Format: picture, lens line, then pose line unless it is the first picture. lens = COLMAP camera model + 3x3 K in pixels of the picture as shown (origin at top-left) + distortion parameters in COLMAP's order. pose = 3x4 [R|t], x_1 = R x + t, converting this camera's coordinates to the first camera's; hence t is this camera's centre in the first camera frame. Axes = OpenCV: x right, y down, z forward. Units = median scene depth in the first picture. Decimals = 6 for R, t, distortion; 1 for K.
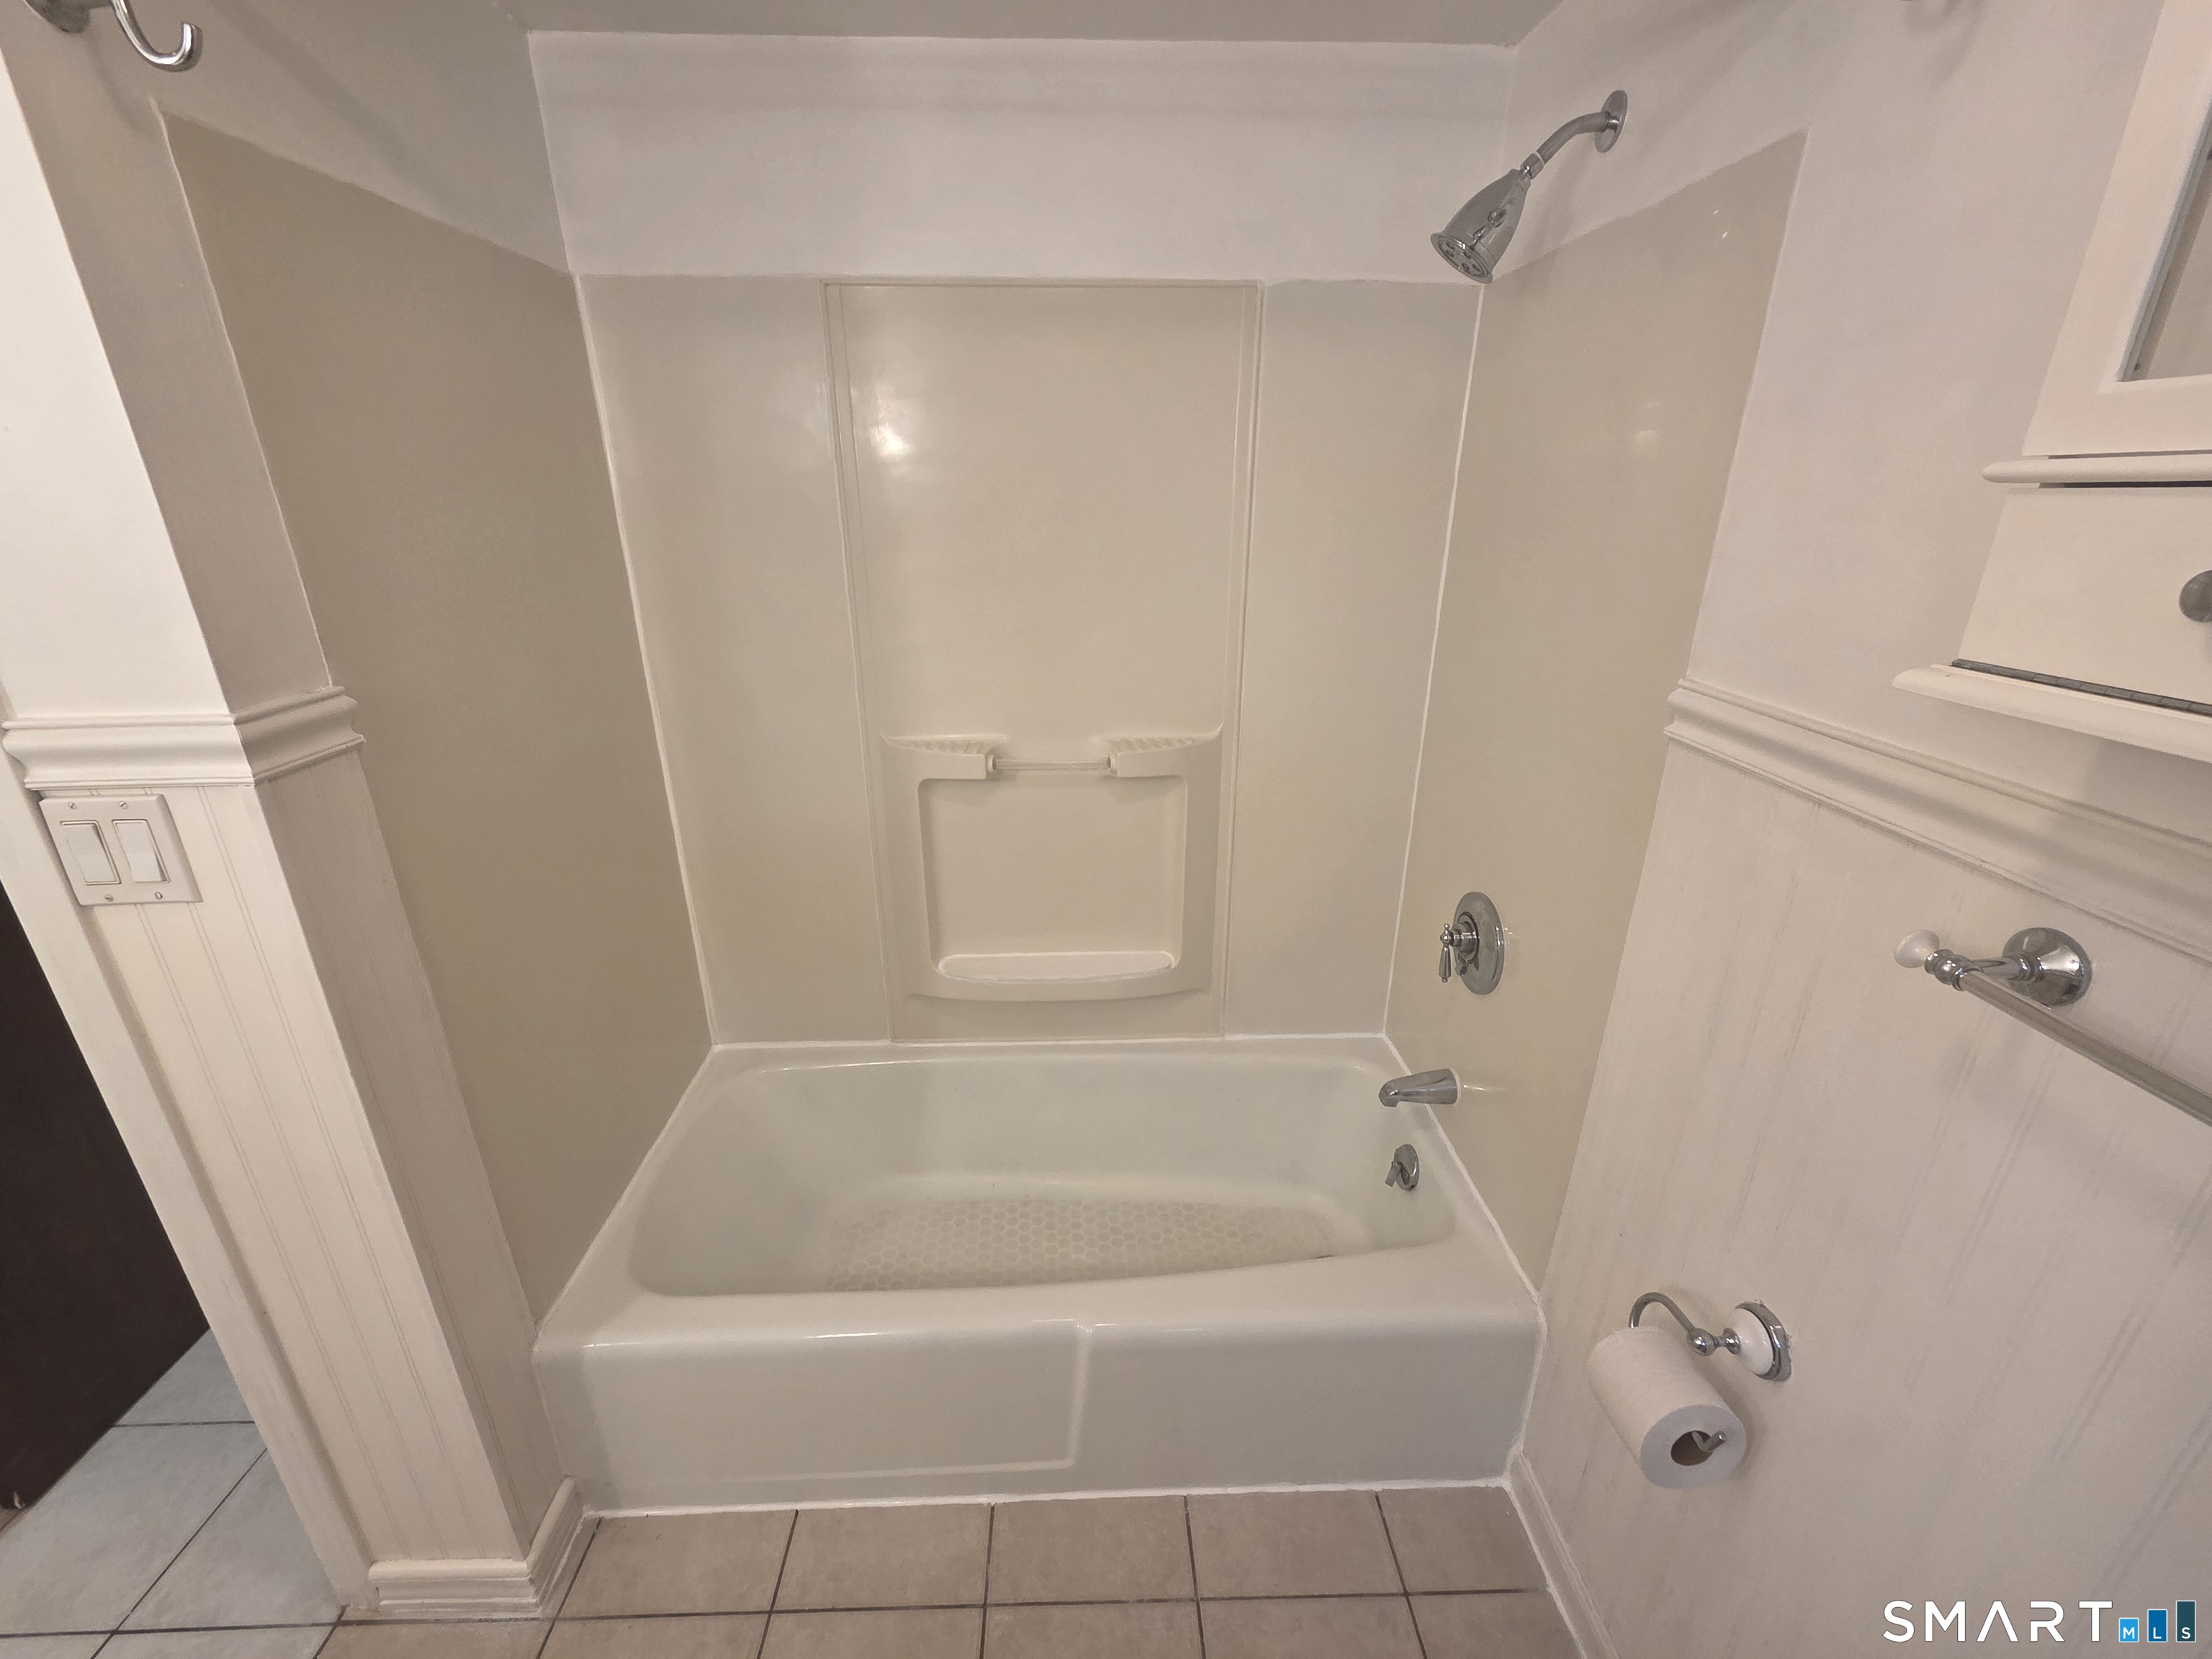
lens RADIAL K [[909.4, 0, 1095.9], [0, 909.4, 820.9], [0, 0, 1]] dist [-0.001514, 0.000261]
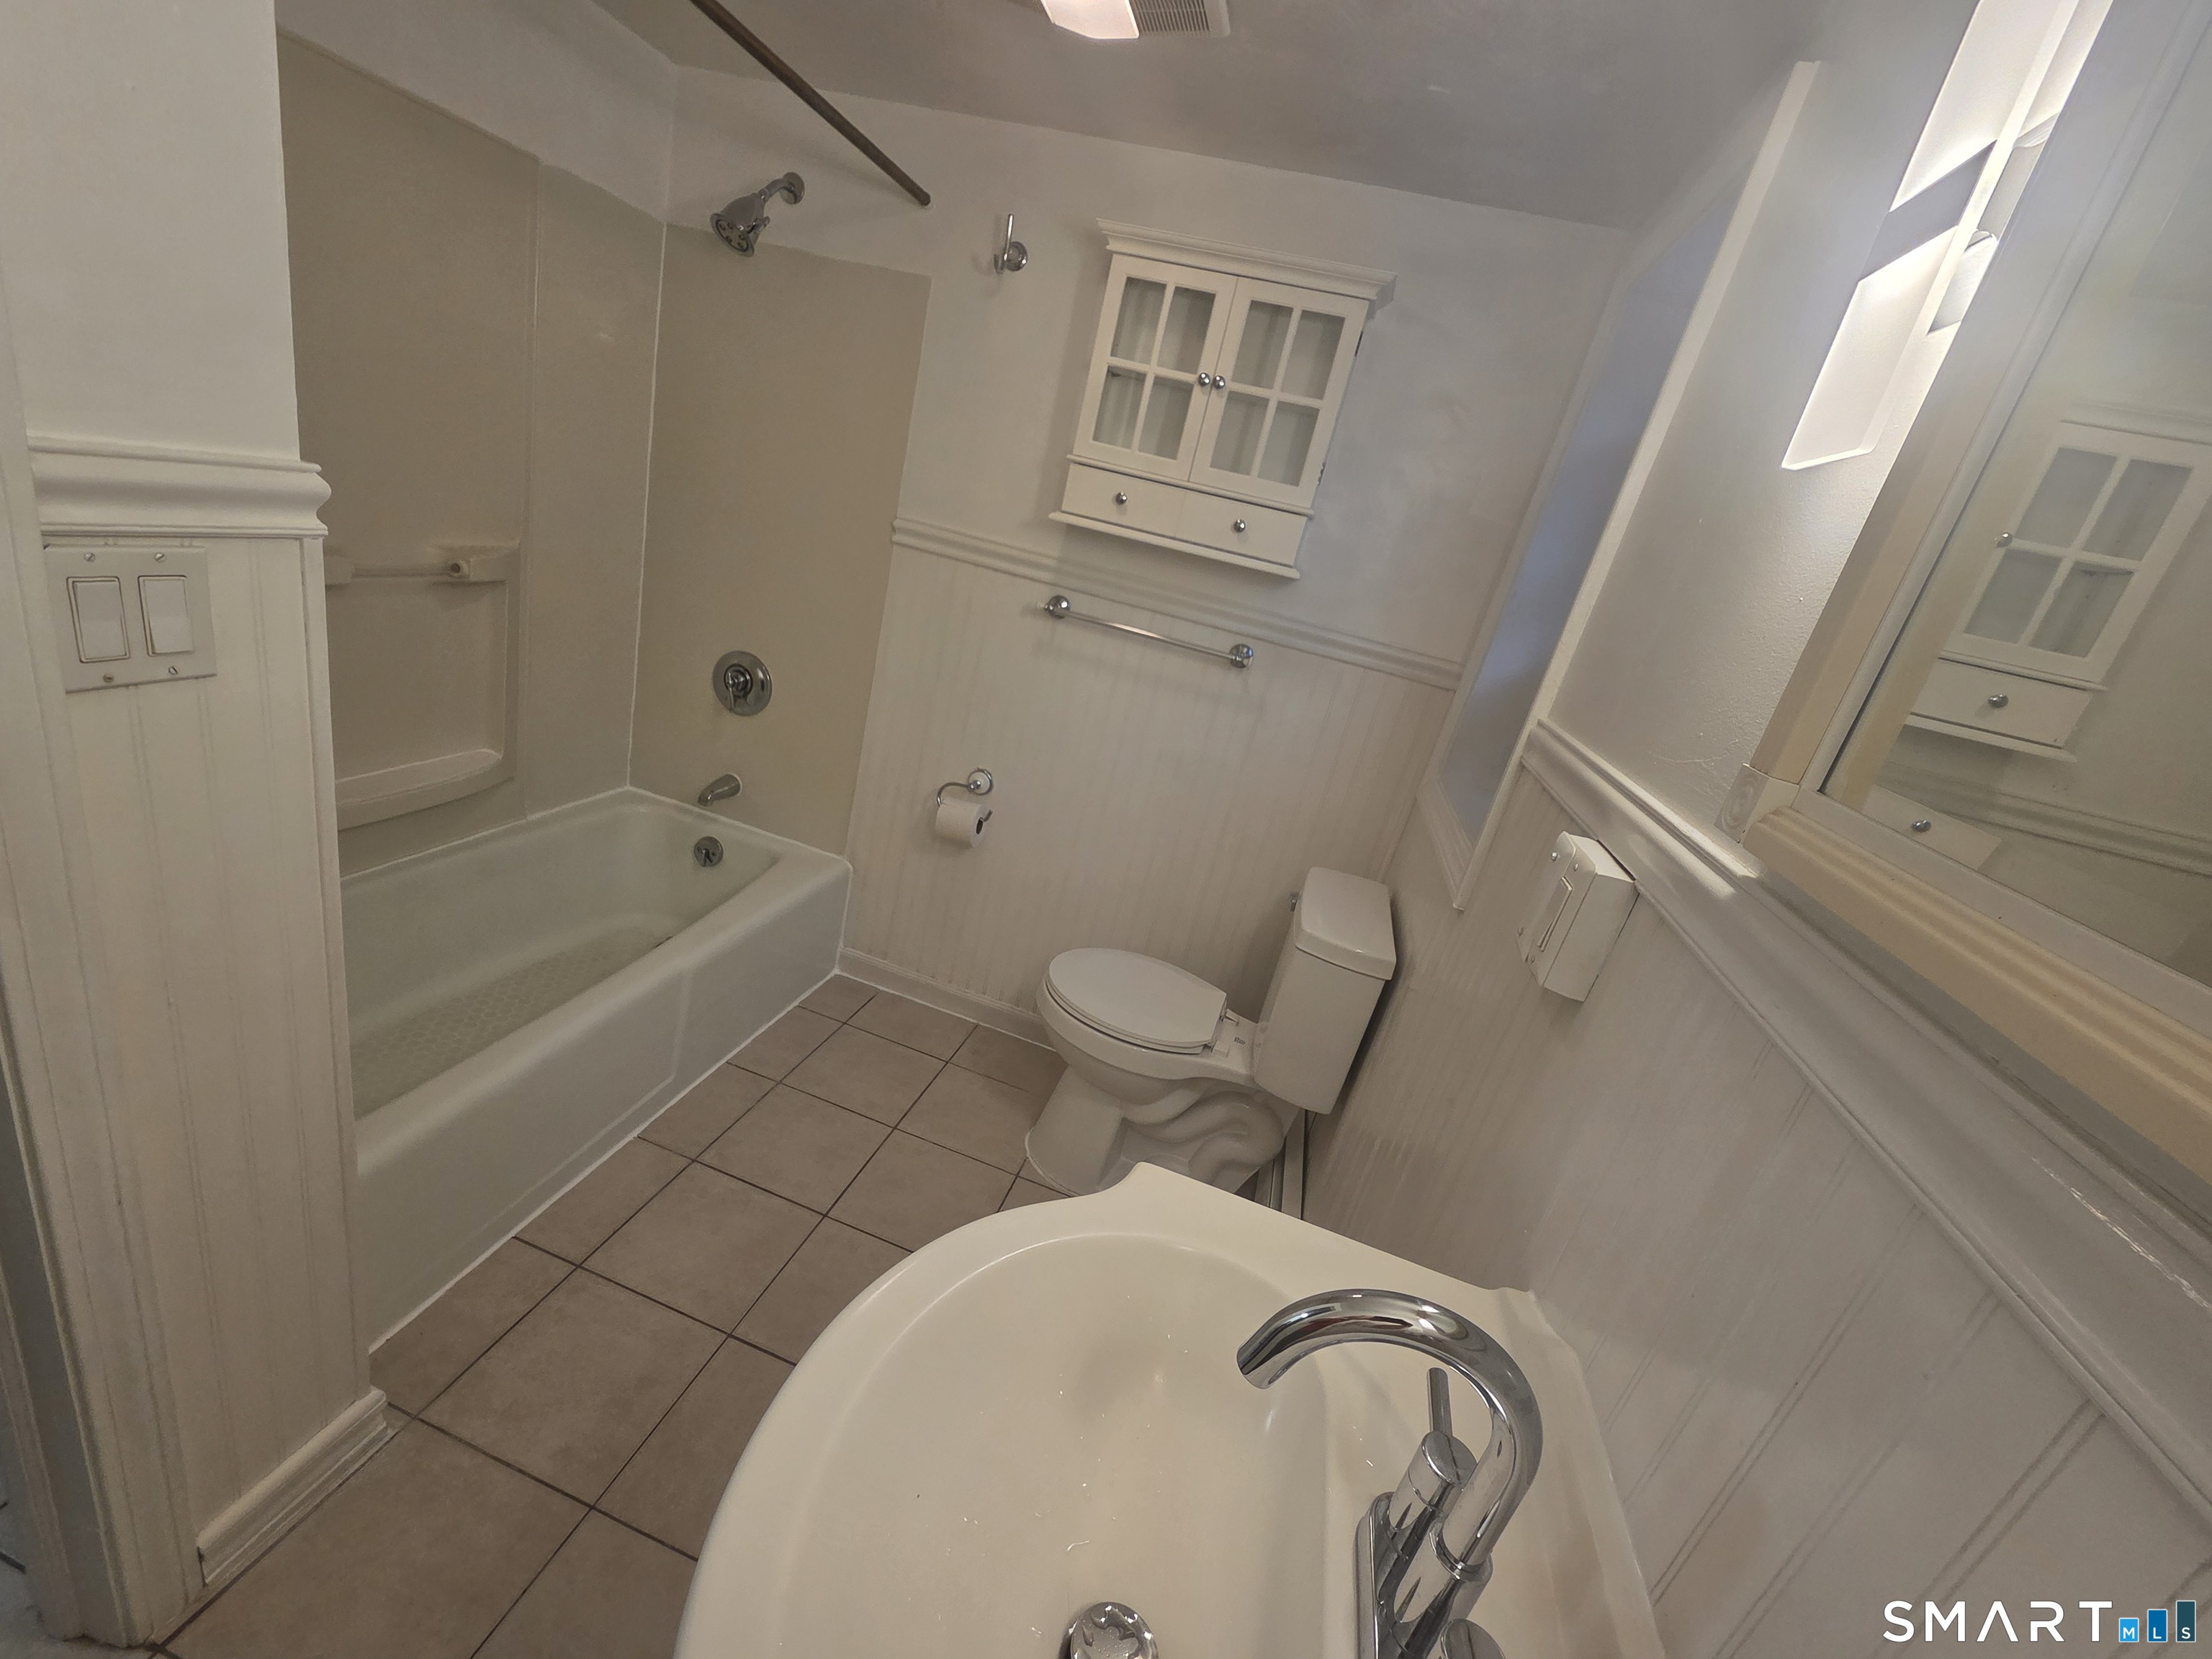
lens RADIAL K [[909.4, 0, 1095.9], [0, 909.4, 820.9], [0, 0, 1]] dist [-0.001514, 0.000261]
pose [[0.276121, -0.253104, 0.927198, -1.152645], [0.109819, 0.966693, 0.231181, 0.082579], [-0.954828, 0.037990, 0.294720, -0.052309]]
